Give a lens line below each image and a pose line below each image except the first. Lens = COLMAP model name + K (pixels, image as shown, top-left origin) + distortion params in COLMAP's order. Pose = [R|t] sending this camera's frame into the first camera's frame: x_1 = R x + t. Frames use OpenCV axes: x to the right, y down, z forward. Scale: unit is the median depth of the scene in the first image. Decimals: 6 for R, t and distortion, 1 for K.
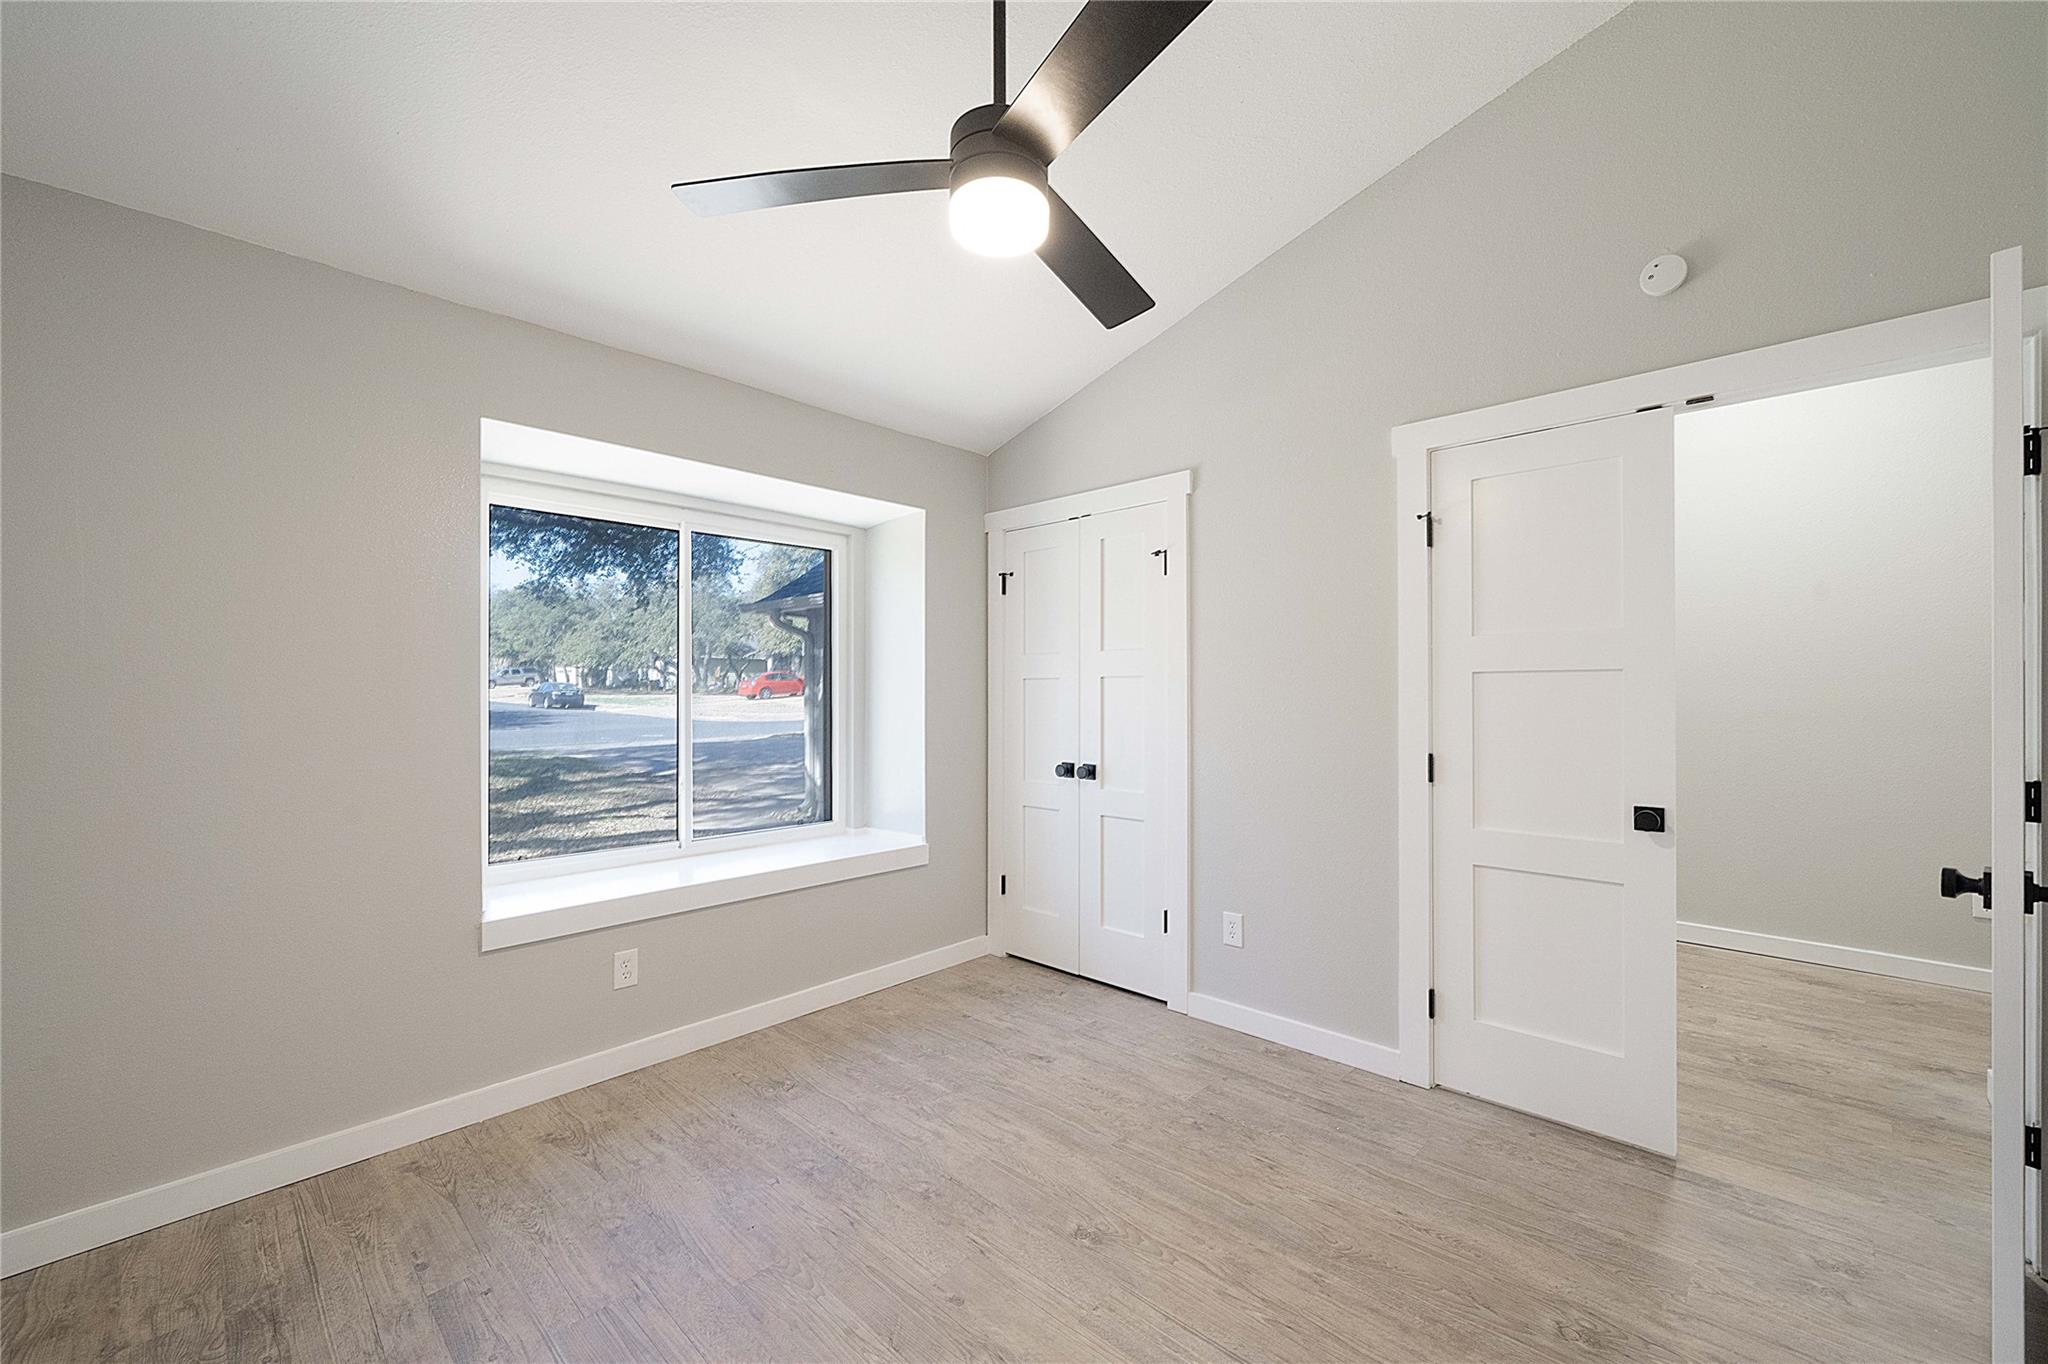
lens RADIAL K [[806.9, 0, 1012.8], [0, 806.9, 686.5], [0, 0, 1]] dist [-0.007172, 0.000296]
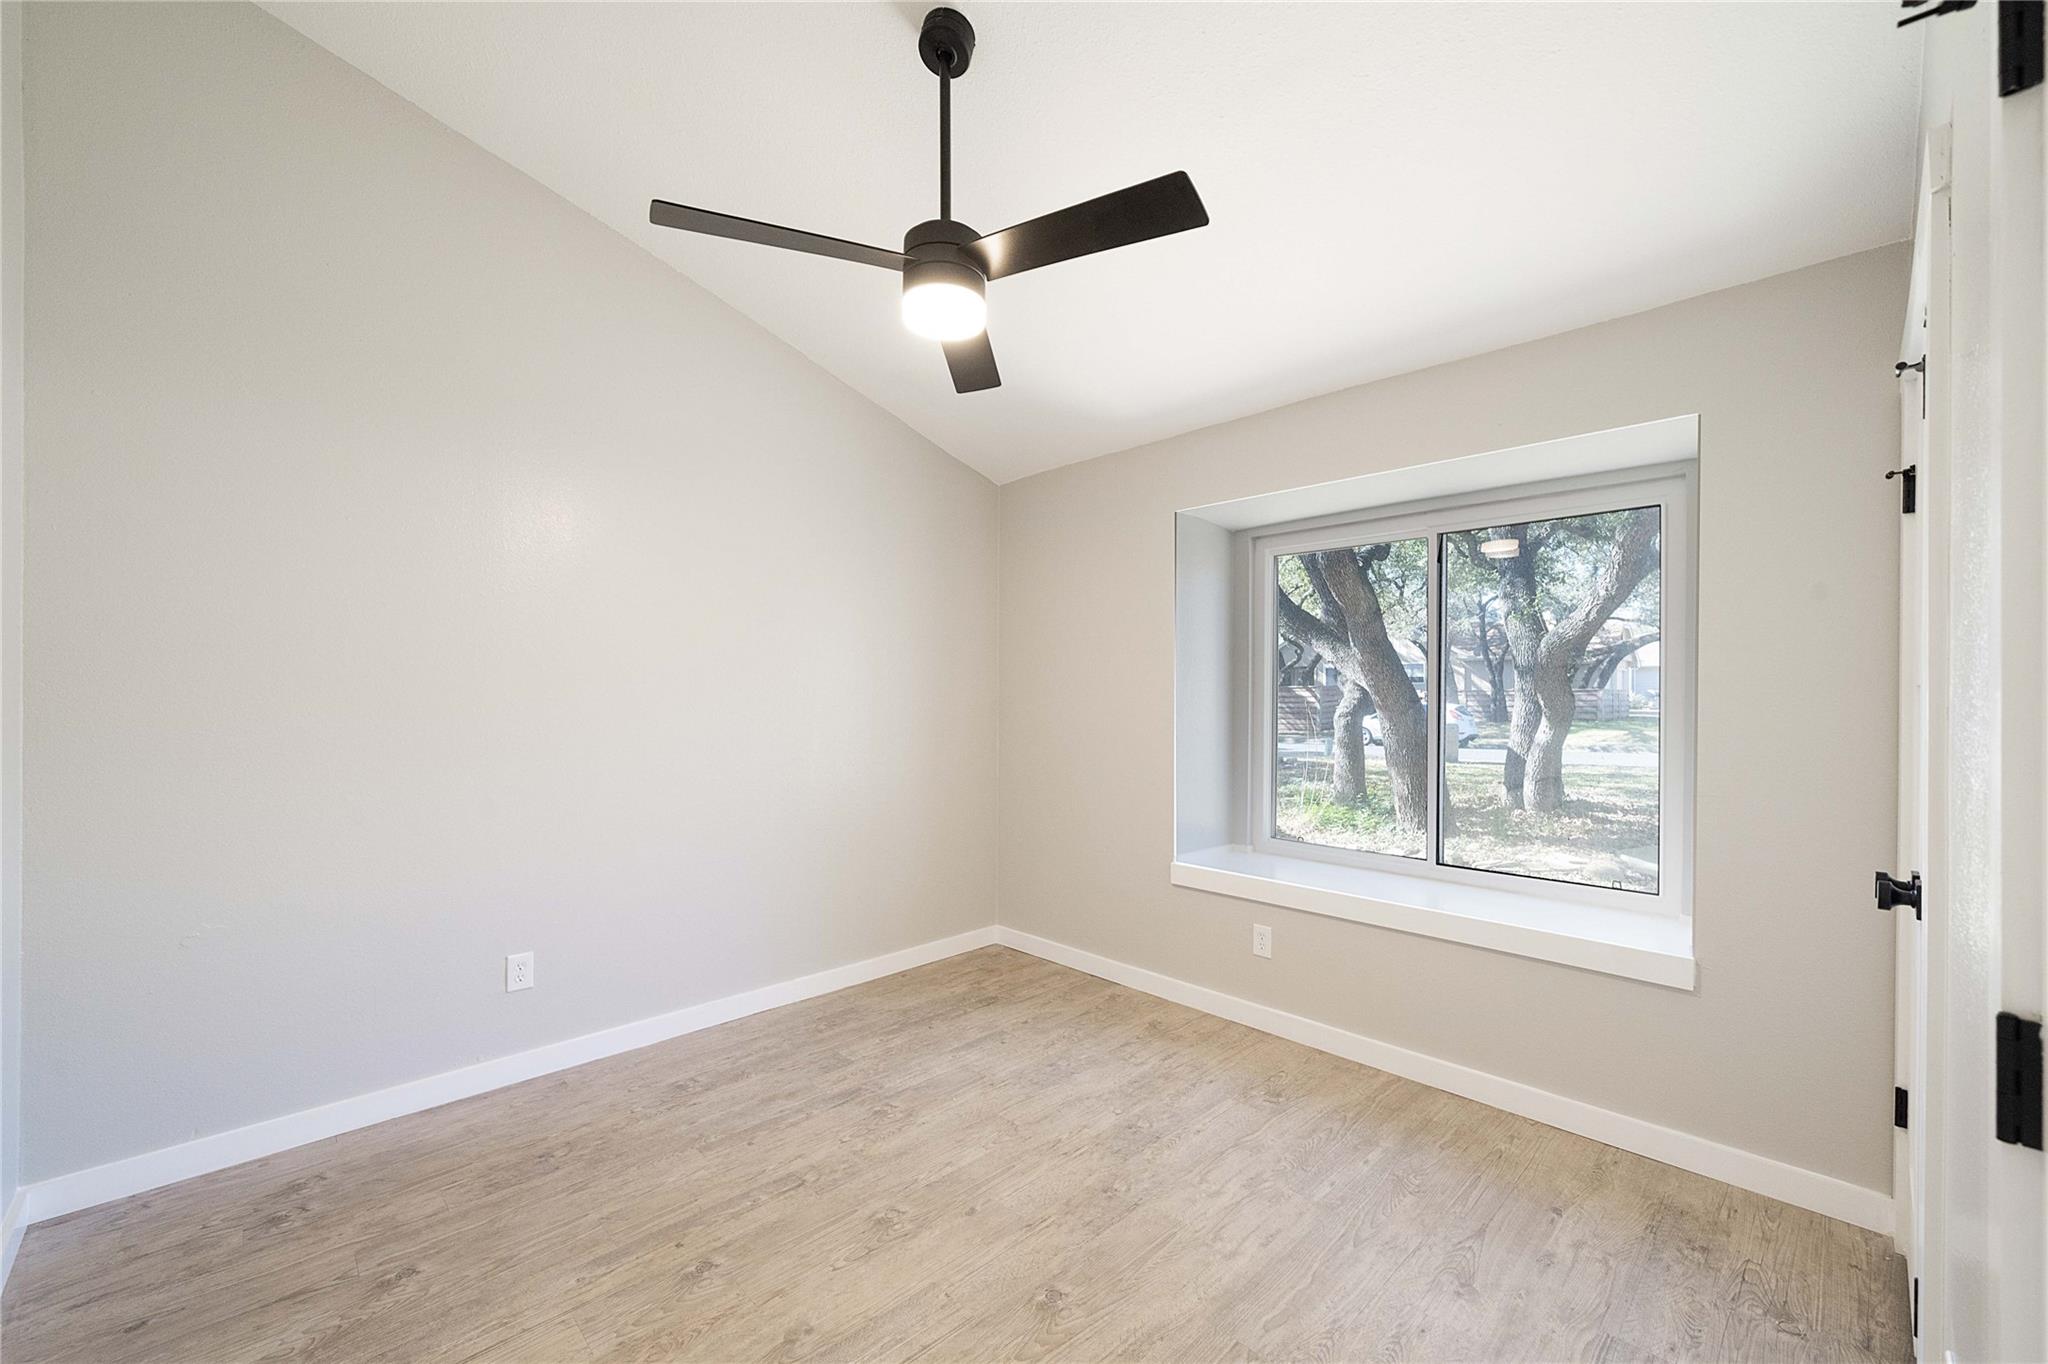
lens RADIAL K [[806.9, 0, 1012.8], [0, 806.9, 686.5], [0, 0, 1]] dist [-0.007172, 0.000296]
pose [[-0.033344, -0.008937, -0.999404, 0.817079], [-0.003286, 0.999956, -0.008832, -0.004792], [0.999439, 0.002990, -0.033372, 0.794494]]
